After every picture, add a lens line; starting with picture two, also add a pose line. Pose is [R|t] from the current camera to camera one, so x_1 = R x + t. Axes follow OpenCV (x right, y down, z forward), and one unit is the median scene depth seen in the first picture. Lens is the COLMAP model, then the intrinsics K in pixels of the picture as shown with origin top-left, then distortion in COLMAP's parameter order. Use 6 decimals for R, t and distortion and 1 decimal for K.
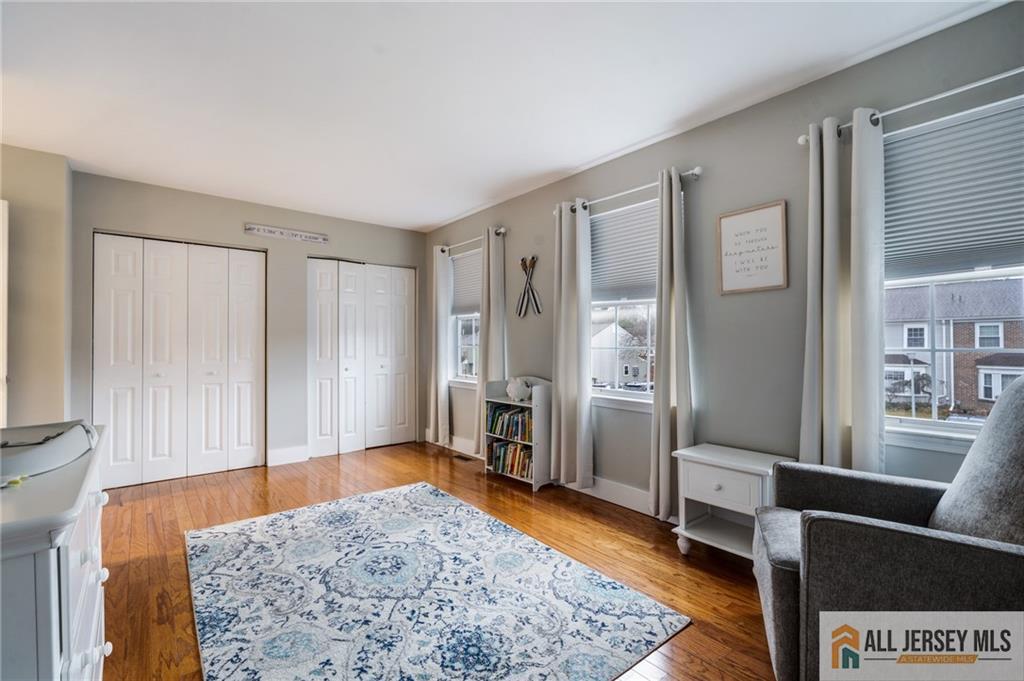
lens RADIAL K [[457.7, 0, 509.9], [0, 457.7, 344.4], [0, 0, 1]] dist [-0.003900, -0.000095]
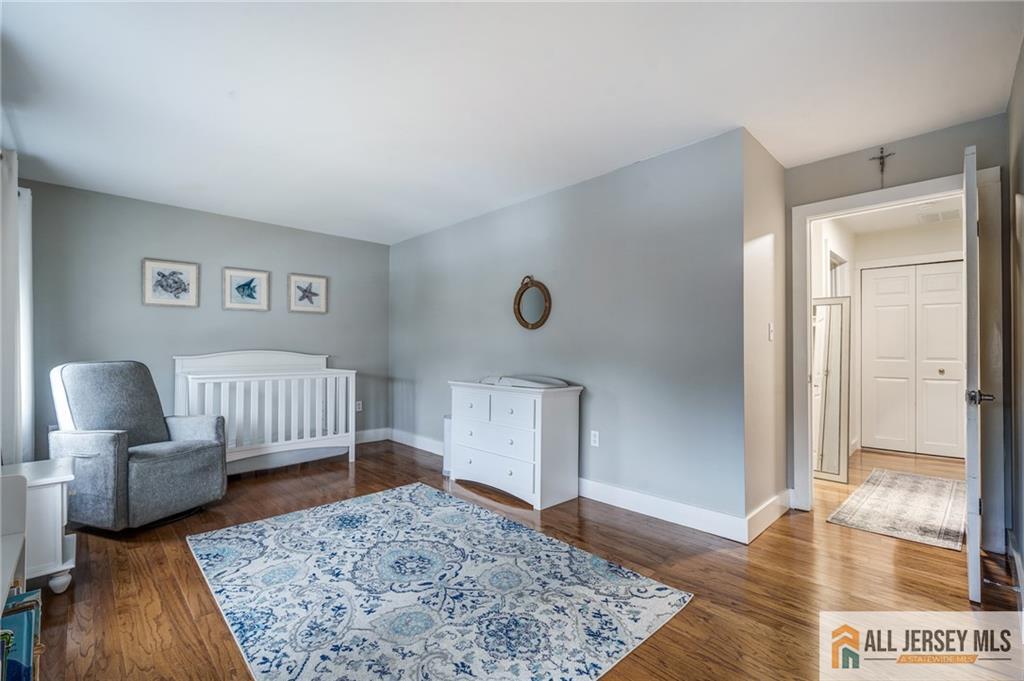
lens RADIAL K [[457.7, 0, 514.1], [0, 457.7, 344.4], [0, 0, 1]] dist [-0.003900, -0.000095]
pose [[-0.996496, -0.000207, -0.083637, -0.406753], [0.000673, 0.999945, -0.010487, 0.003472], [0.083635, -0.010506, -0.996441, 1.994373]]
